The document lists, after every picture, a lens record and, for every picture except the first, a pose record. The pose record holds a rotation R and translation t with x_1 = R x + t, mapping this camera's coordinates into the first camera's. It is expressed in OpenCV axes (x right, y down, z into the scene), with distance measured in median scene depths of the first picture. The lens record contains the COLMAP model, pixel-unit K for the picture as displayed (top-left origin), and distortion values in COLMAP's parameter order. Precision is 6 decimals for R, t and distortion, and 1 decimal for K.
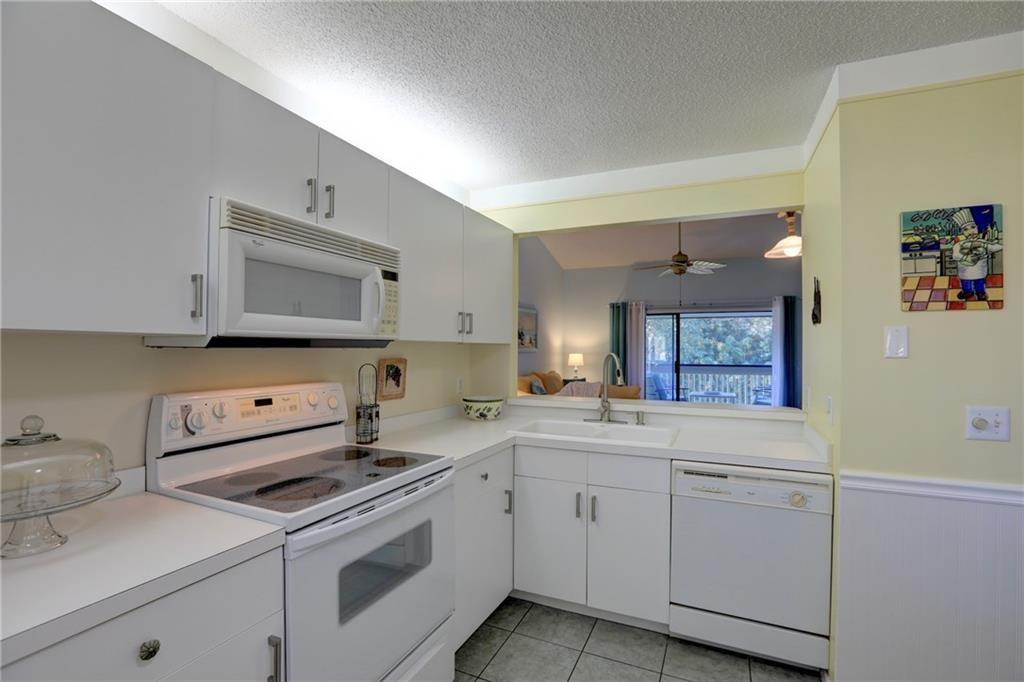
lens RADIAL K [[465.4, 0, 512.3], [0, 465.4, 343.7], [0, 0, 1]] dist [-0.054699, 0.020338]
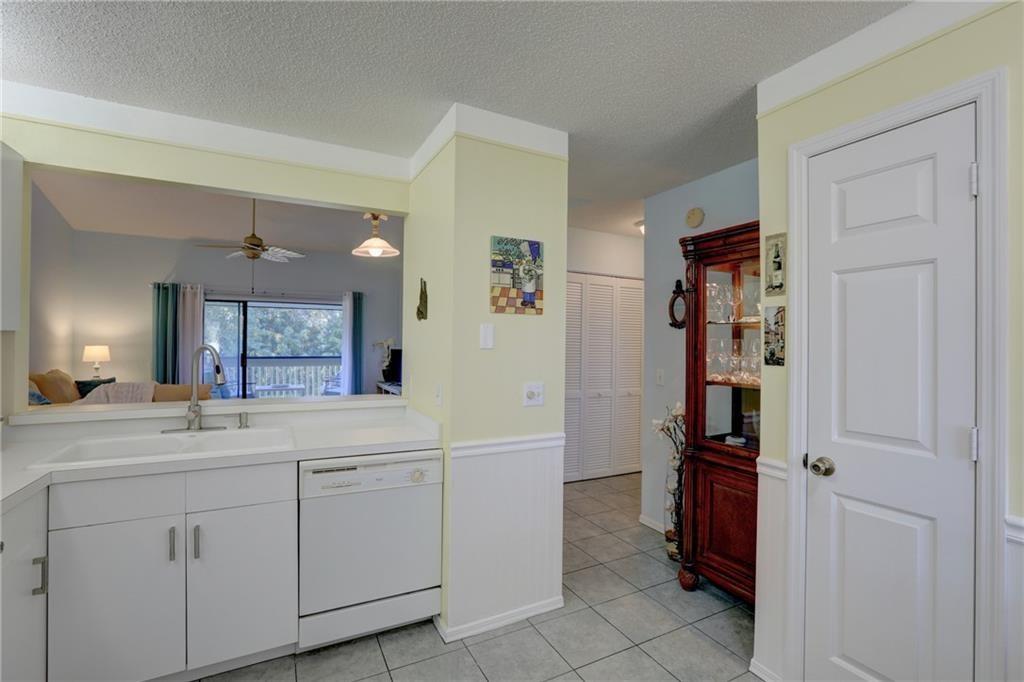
lens RADIAL K [[465.4, 0, 512.3], [0, 465.4, 343.7], [0, 0, 1]] dist [-0.054699, 0.020338]
pose [[0.609559, 0.000490, 0.792740, -0.081711], [-0.014990, 0.999828, 0.010909, 0.000733], [-0.792599, -0.018533, 0.609462, 0.078366]]
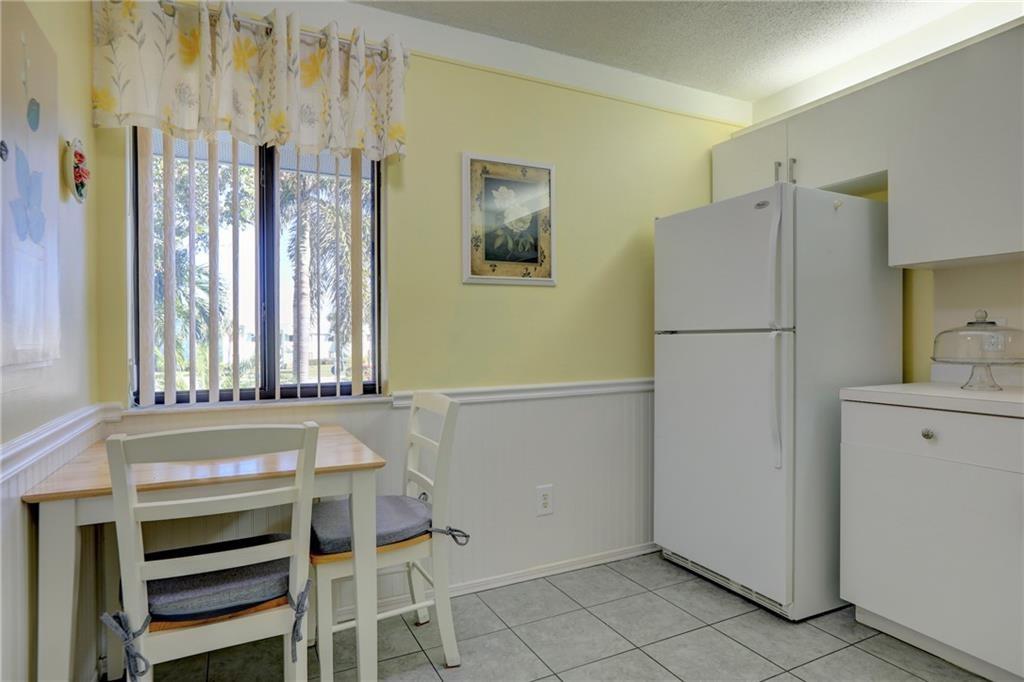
lens RADIAL K [[577.3, 0, 515.8], [0, 577.3, 338.9], [0, 0, 1]] dist [-0.074103, 0.072536]
pose [[-0.626046, -0.002368, -0.779782, 0.861195], [0.009601, 0.999896, -0.010745, 0.143023], [0.779727, -0.014214, -0.625958, 0.512828]]
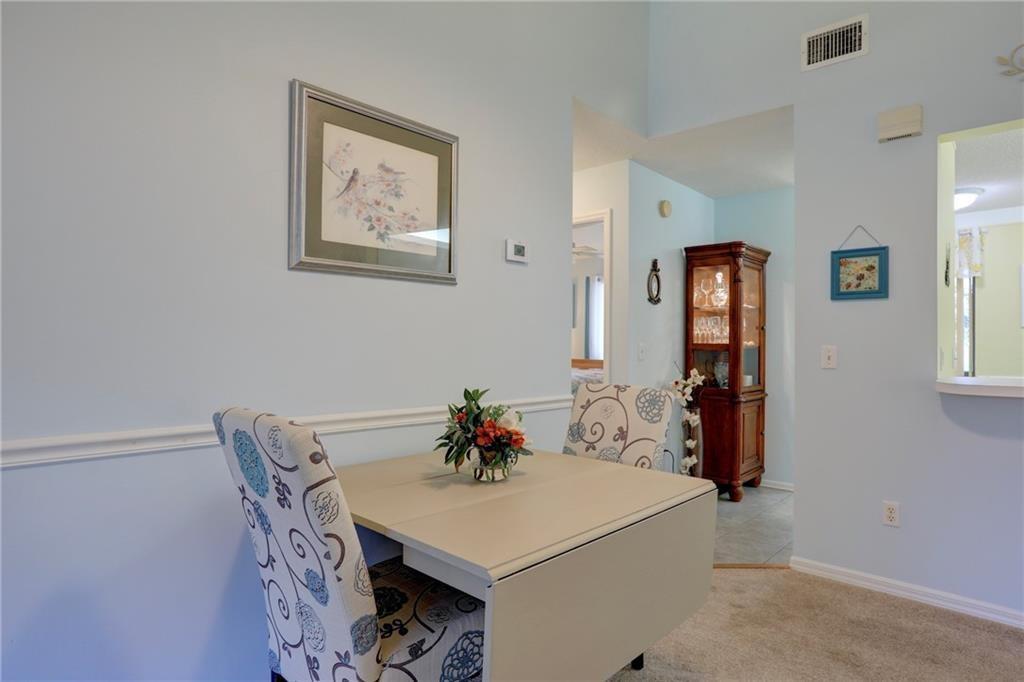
lens RADIAL K [[570.5, 0, 512.0], [0, 570.5, 341.0], [0, 0, 1]] dist [-0.013668, 0.001200]
pose [[-0.949349, -0.013277, 0.313944, 1.387121], [-0.017800, 0.999775, -0.011545, 0.139429], [-0.313720, -0.016548, -0.949371, 2.950693]]
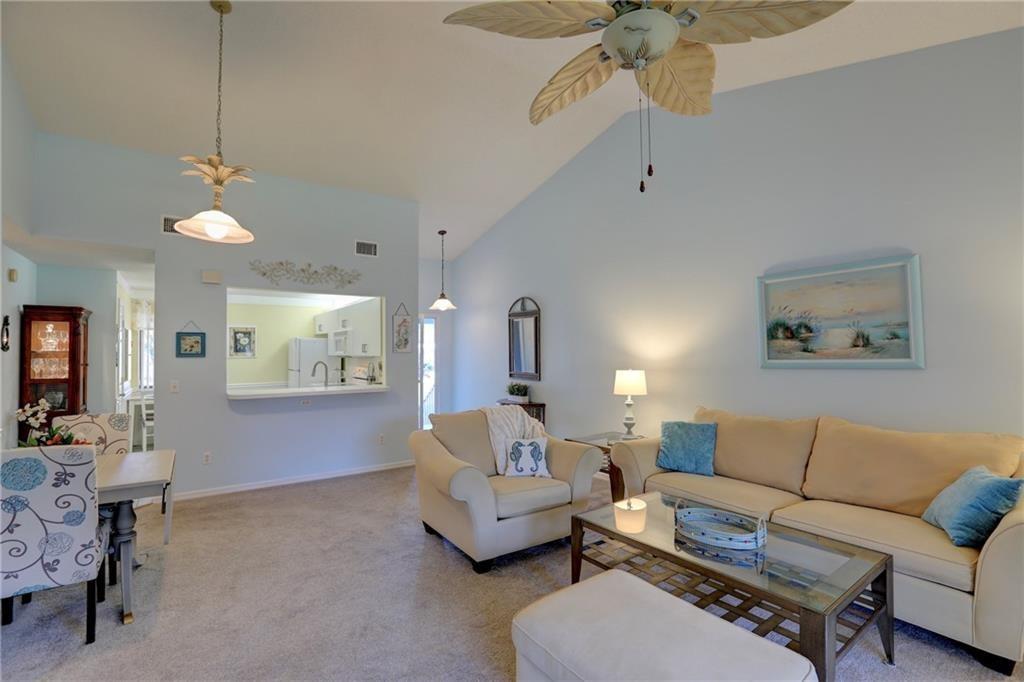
lens RADIAL K [[465.4, 0, 512.3], [0, 465.4, 343.7], [0, 0, 1]] dist [-0.054699, 0.020338]
pose [[-0.501078, -0.019204, -0.865189, 2.216309], [0.012385, 0.999492, -0.029358, 0.020372], [0.865314, -0.025426, -0.500586, 3.934551]]
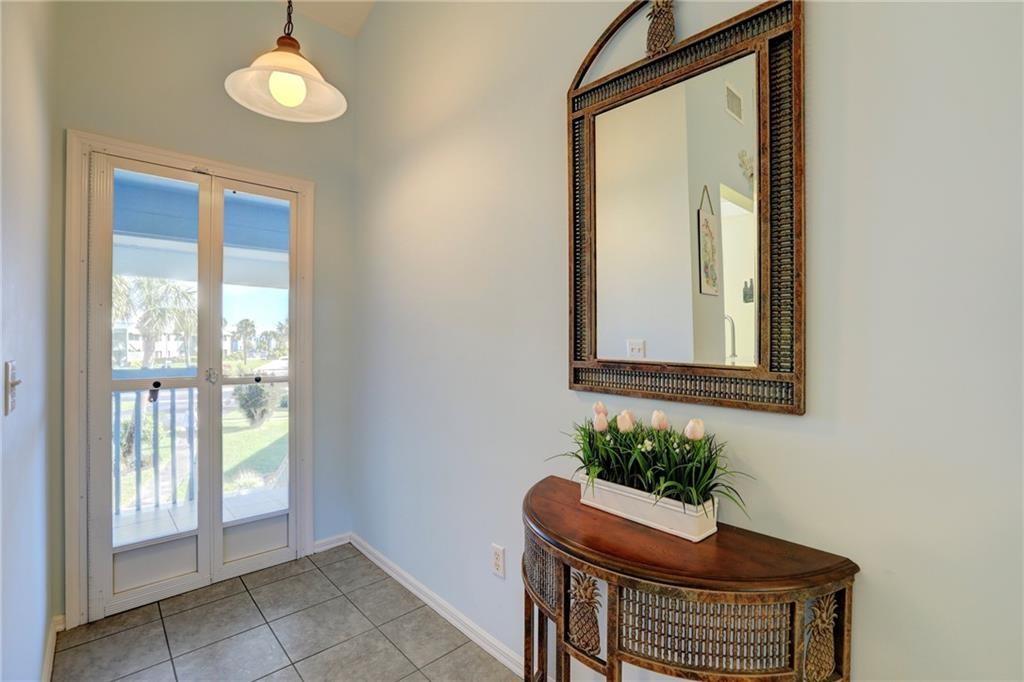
lens RADIAL K [[479.6, 0, 516.5], [0, 479.6, 334.4], [0, 0, 1]] dist [-0.026947, 0.000388]
pose [[-0.384740, -0.016129, -0.922884, -0.014601], [0.004456, 0.999803, -0.019331, 0.099217], [0.923014, -0.011549, -0.384593, 2.398447]]
